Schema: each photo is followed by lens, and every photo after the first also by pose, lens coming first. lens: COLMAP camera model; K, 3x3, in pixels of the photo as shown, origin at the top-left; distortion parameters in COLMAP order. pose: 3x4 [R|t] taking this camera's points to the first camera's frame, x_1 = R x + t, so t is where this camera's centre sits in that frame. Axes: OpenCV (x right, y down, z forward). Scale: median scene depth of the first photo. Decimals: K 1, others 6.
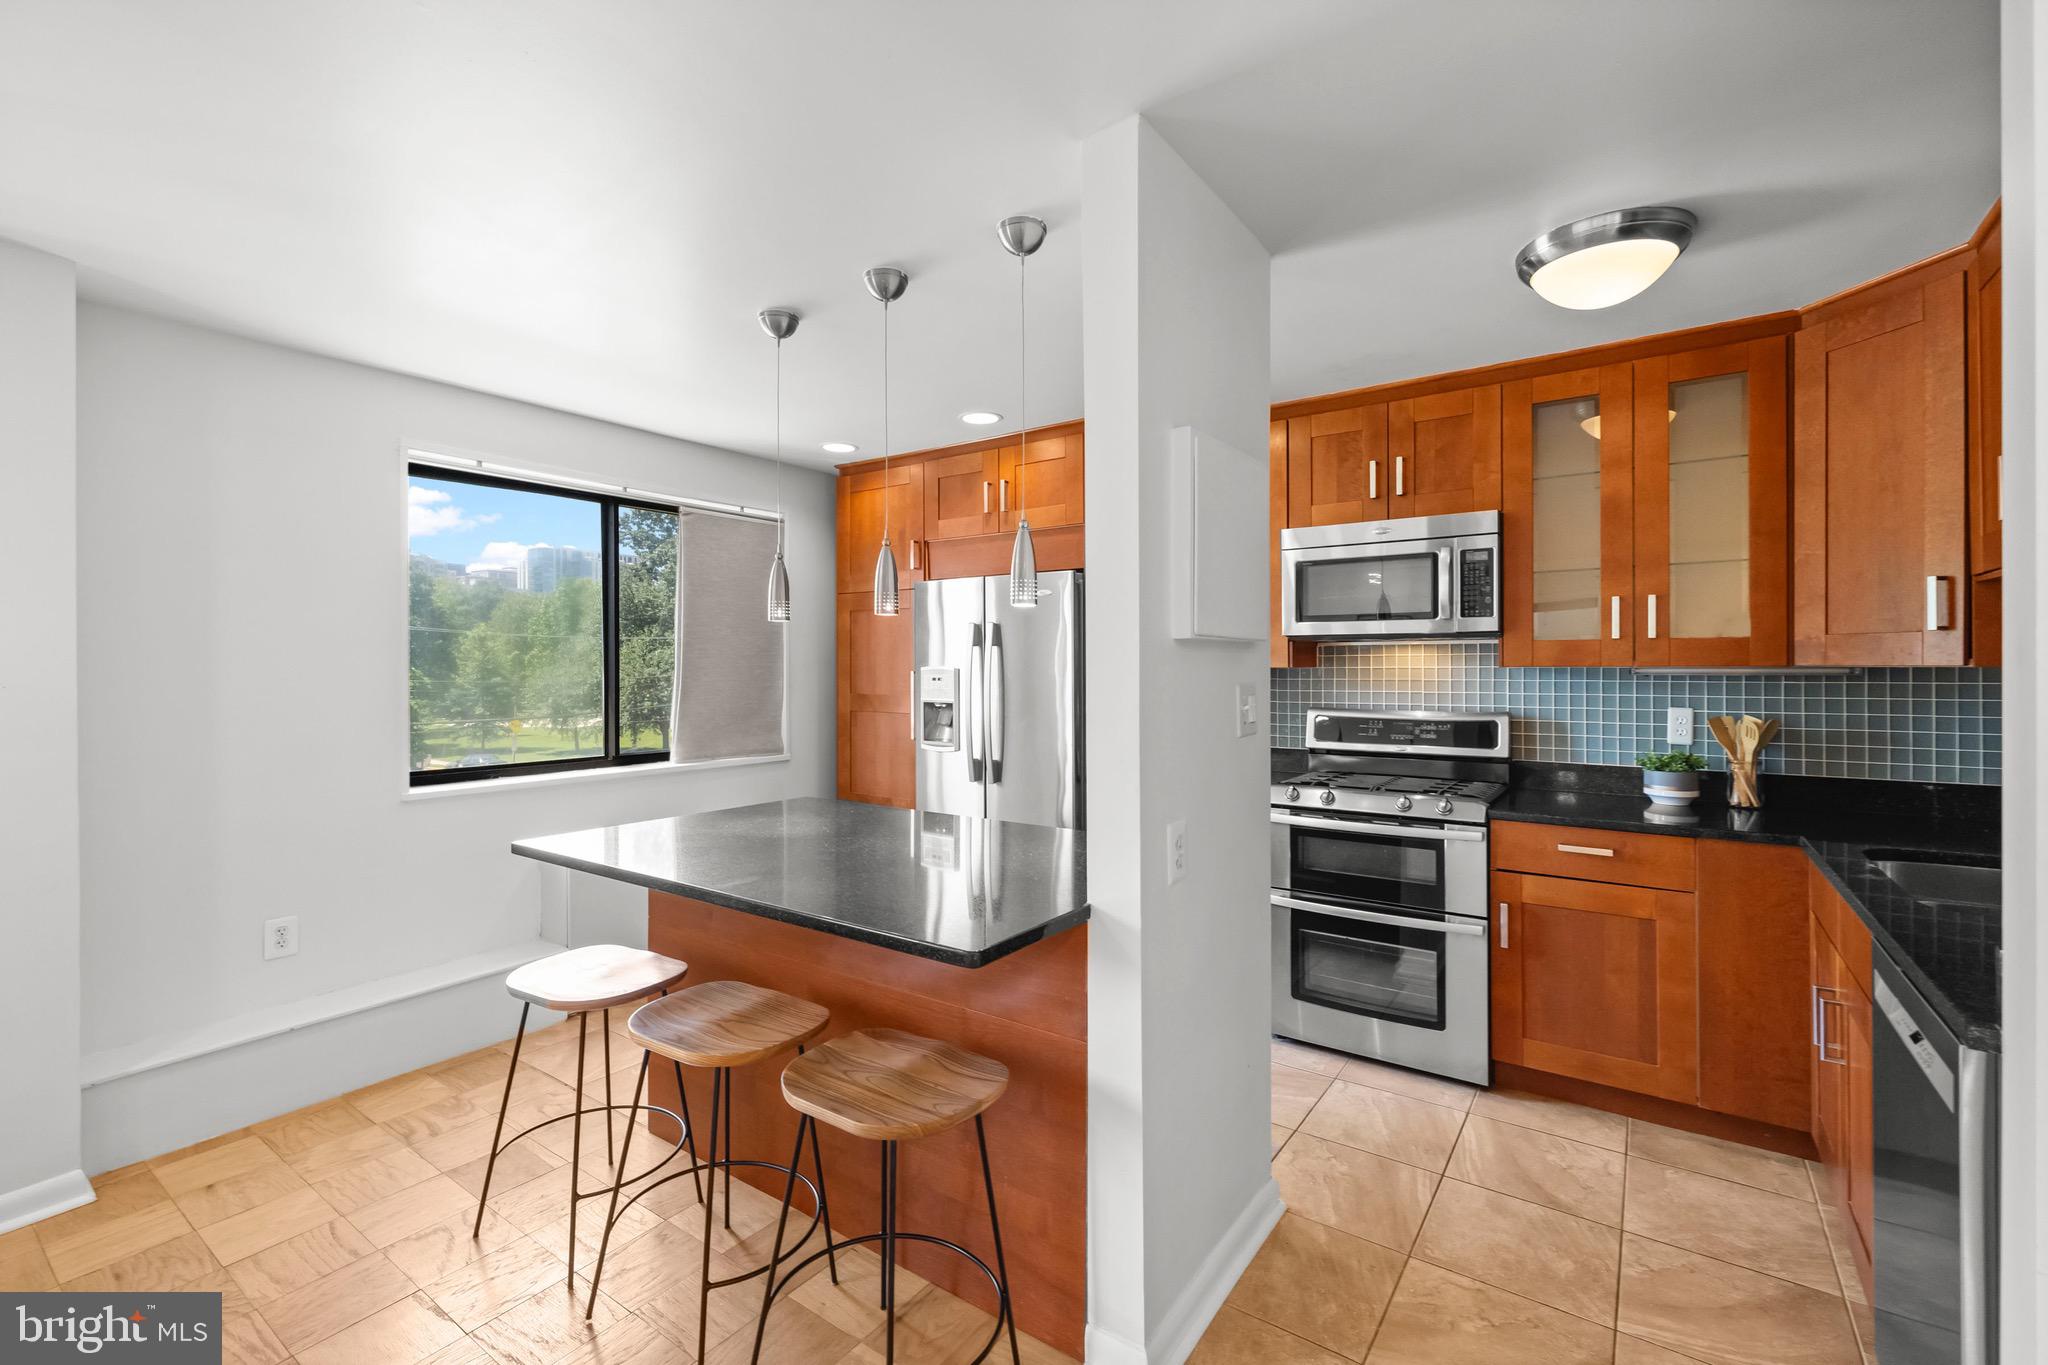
lens RADIAL K [[889.4, 0, 1011.6], [0, 889.4, 659.2], [0, 0, 1]] dist [0.016246, -0.000561]
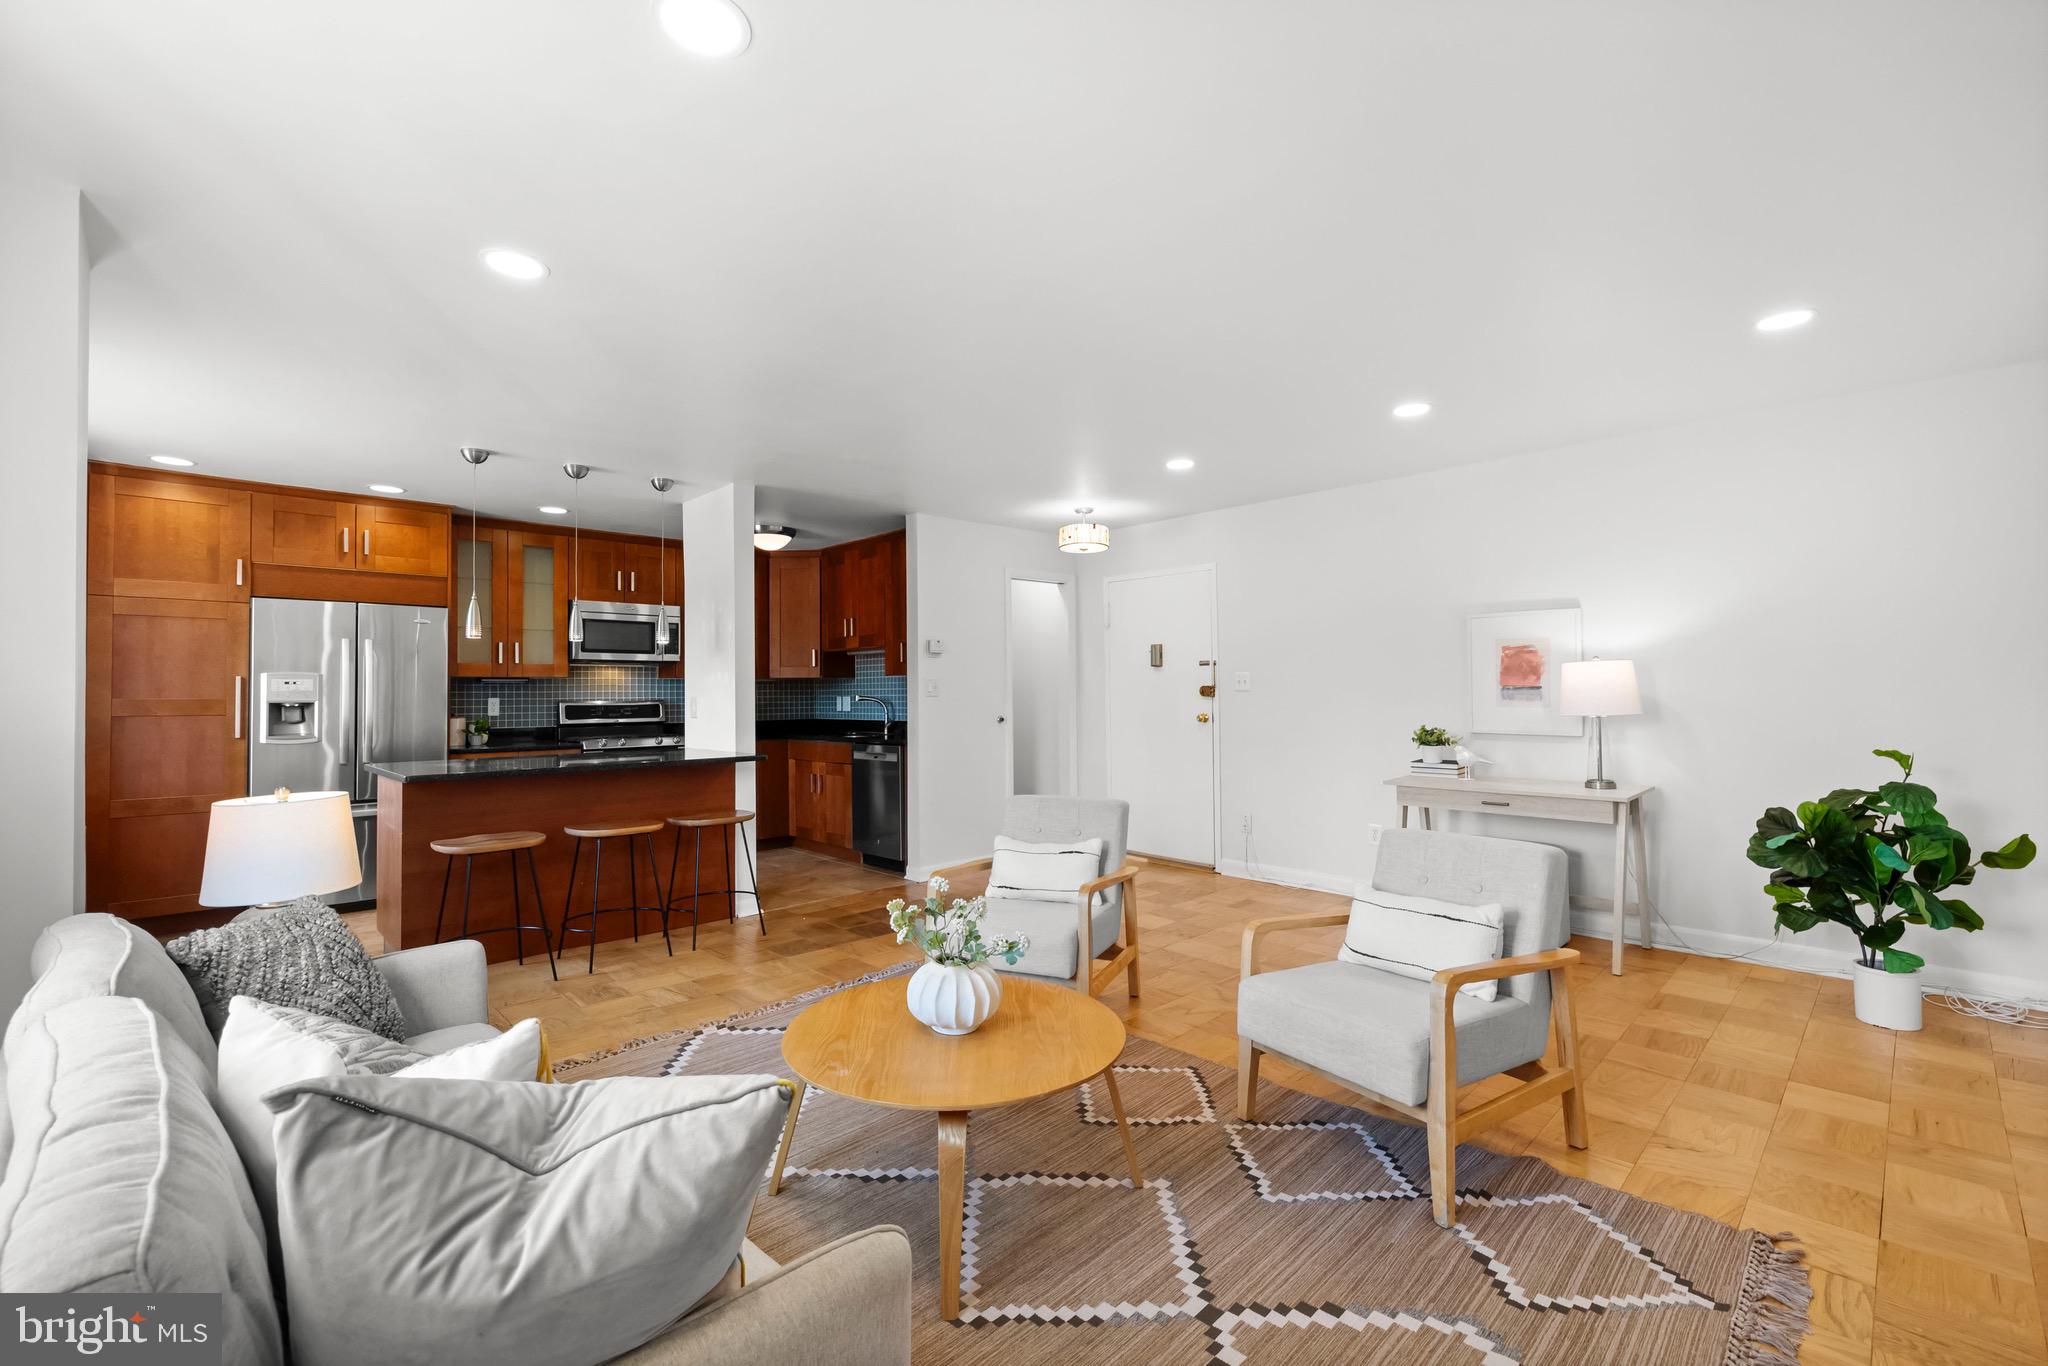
lens RADIAL K [[889.4, 0, 1024.7], [0, 889.4, 674.6], [0, 0, 1]] dist [0.016246, -0.000561]
pose [[0.177851, 0.013916, 0.983959, -1.361096], [-0.007451, 0.999890, -0.012794, 0.020696], [-0.984029, -0.005056, 0.177935, -0.210513]]
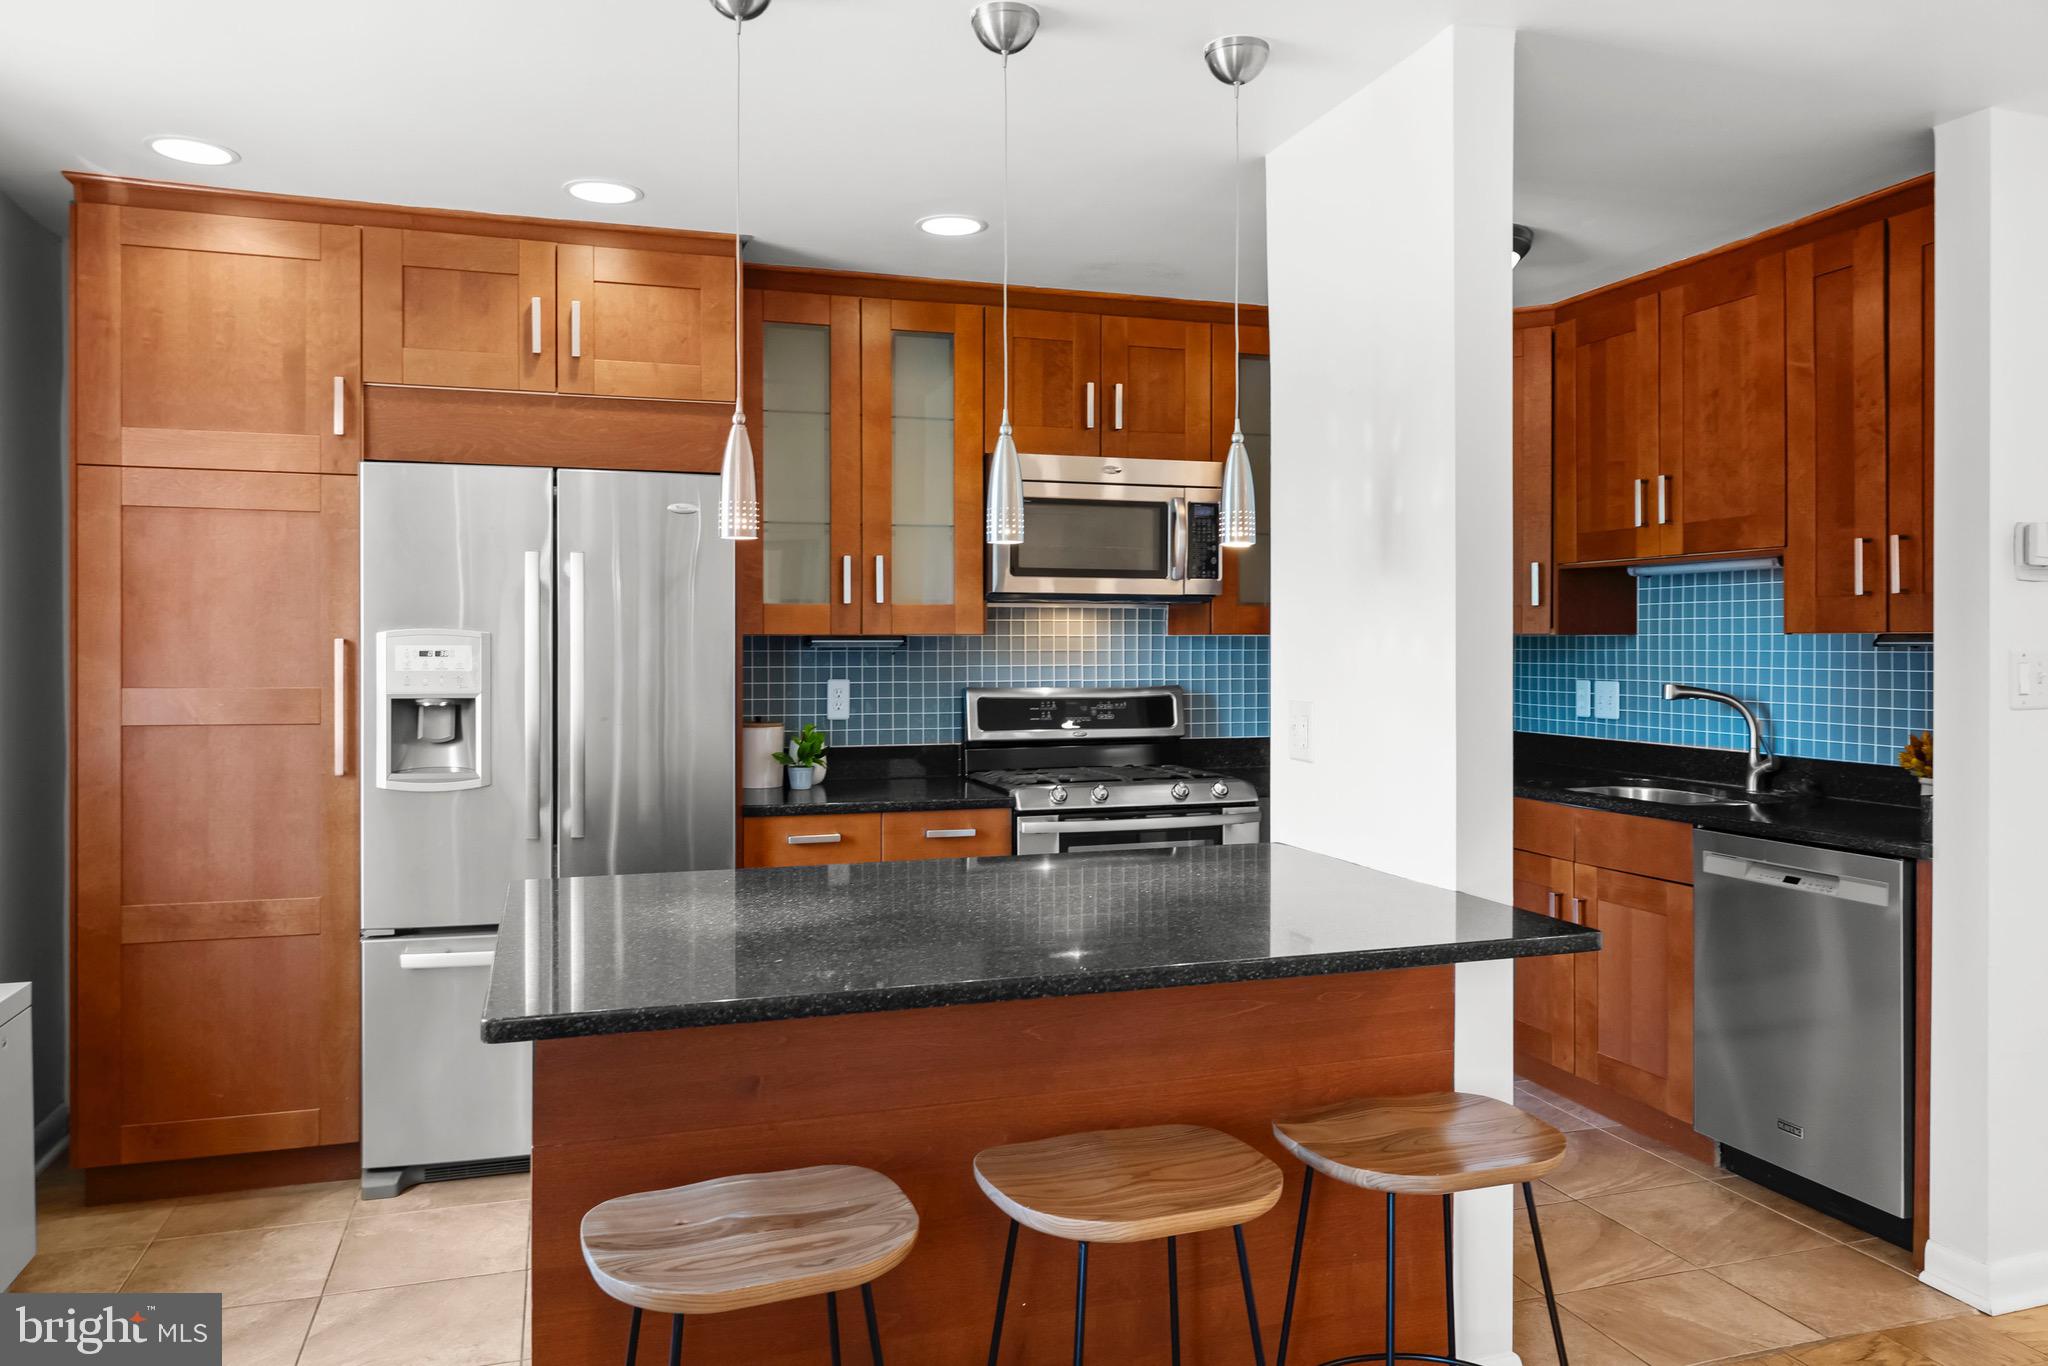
lens RADIAL K [[1418.5, 0, 1029.4], [0, 1418.5, 650.0], [0, 0, 1]] dist [0.004620, -0.001813]
pose [[0.580152, -0.010502, 0.814440, -0.701749], [-0.011529, 0.999711, 0.021104, -0.004750], [-0.814426, -0.021633, 0.579863, 0.293055]]
